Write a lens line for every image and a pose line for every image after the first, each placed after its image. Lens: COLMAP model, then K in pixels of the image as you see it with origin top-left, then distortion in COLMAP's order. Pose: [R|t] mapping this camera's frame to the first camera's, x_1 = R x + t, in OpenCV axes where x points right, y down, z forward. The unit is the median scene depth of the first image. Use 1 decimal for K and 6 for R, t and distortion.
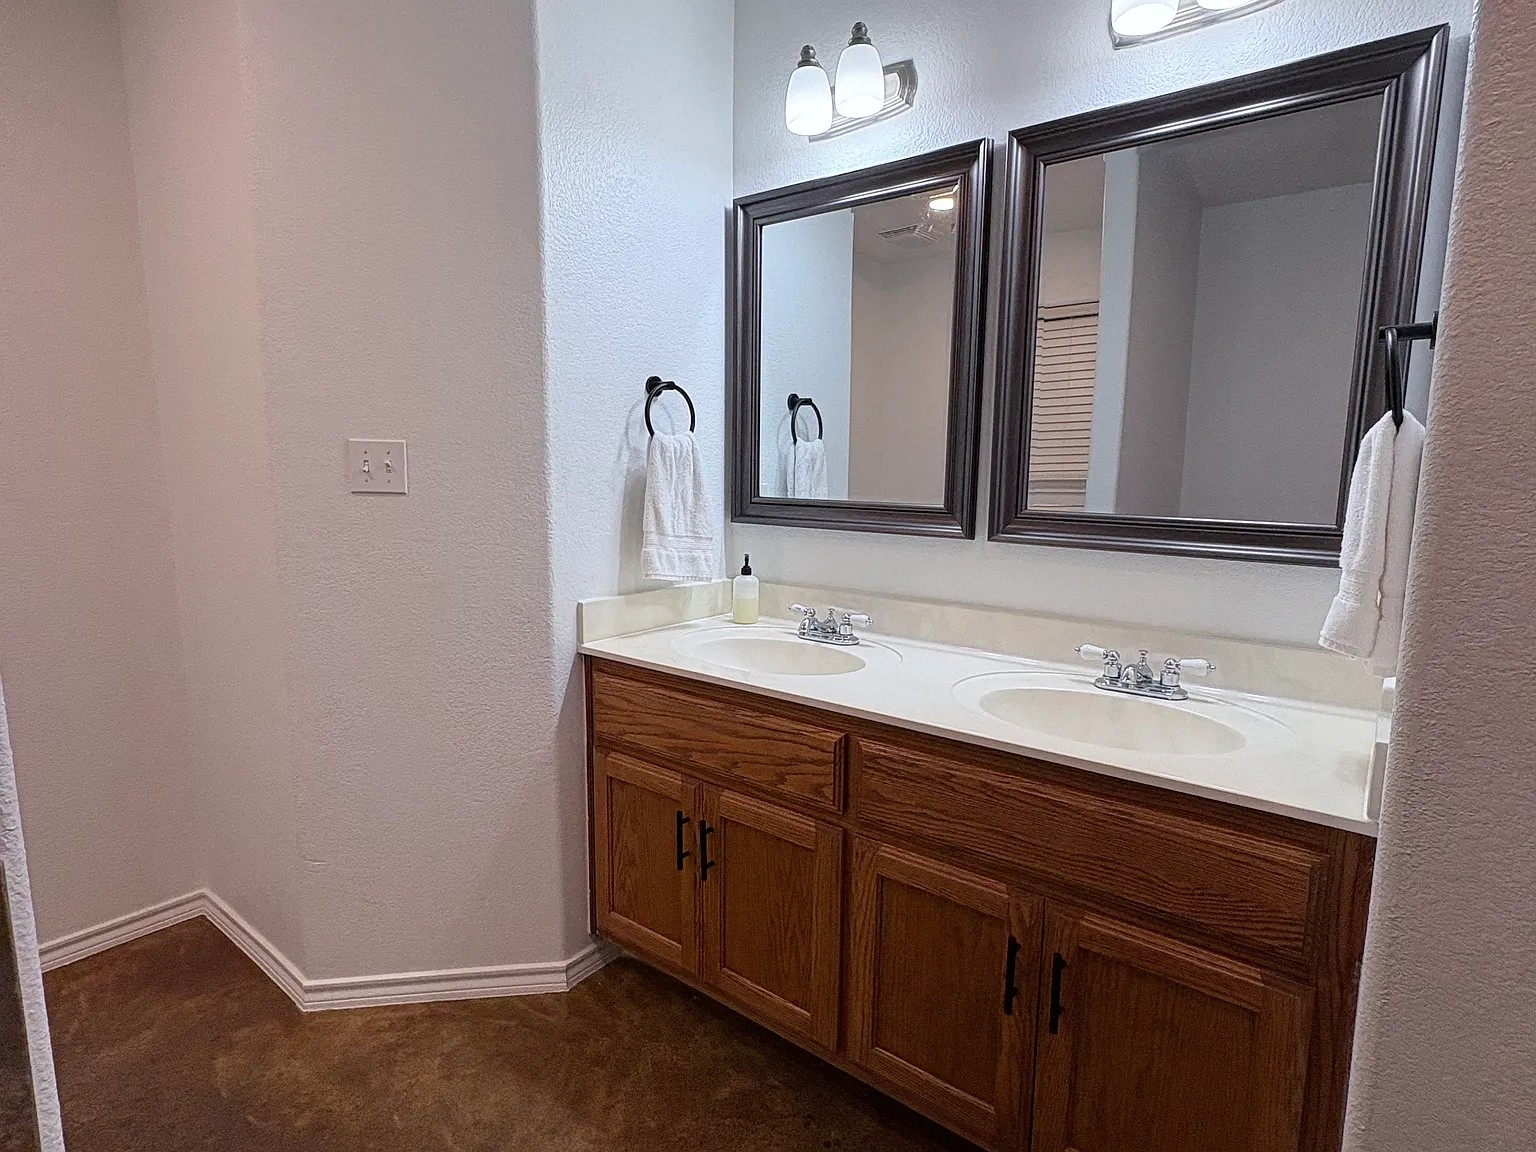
lens RADIAL K [[803.2, 0, 768.0], [0, 803.2, 576.0], [0, 0, 1]] dist [-0.002364, -0.000972]
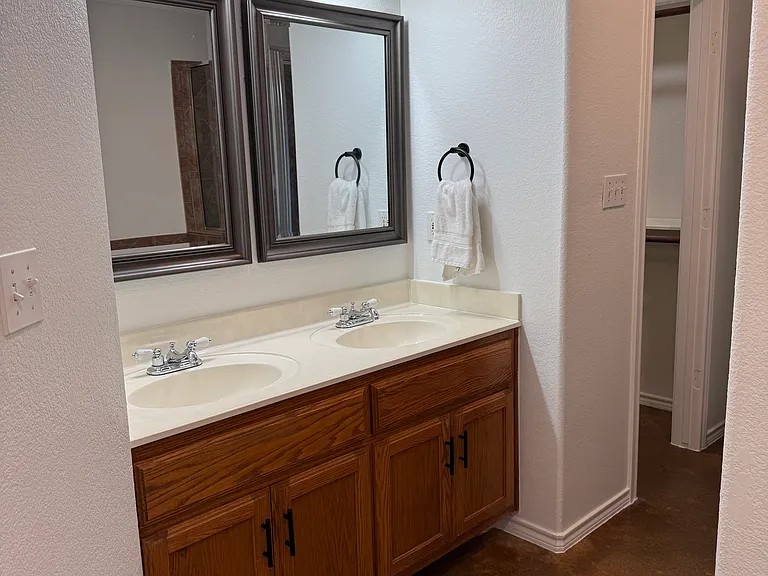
lens RADIAL K [[715.1, 0, 384.0], [0, 715.1, 288.0], [0, 0, 1]] dist [0.074557, -0.003369]
pose [[0.126688, -0.188029, 0.973959, -1.125090], [0.167084, 0.971886, 0.165895, -0.201461], [-0.977769, 0.141716, 0.154543, 0.642765]]
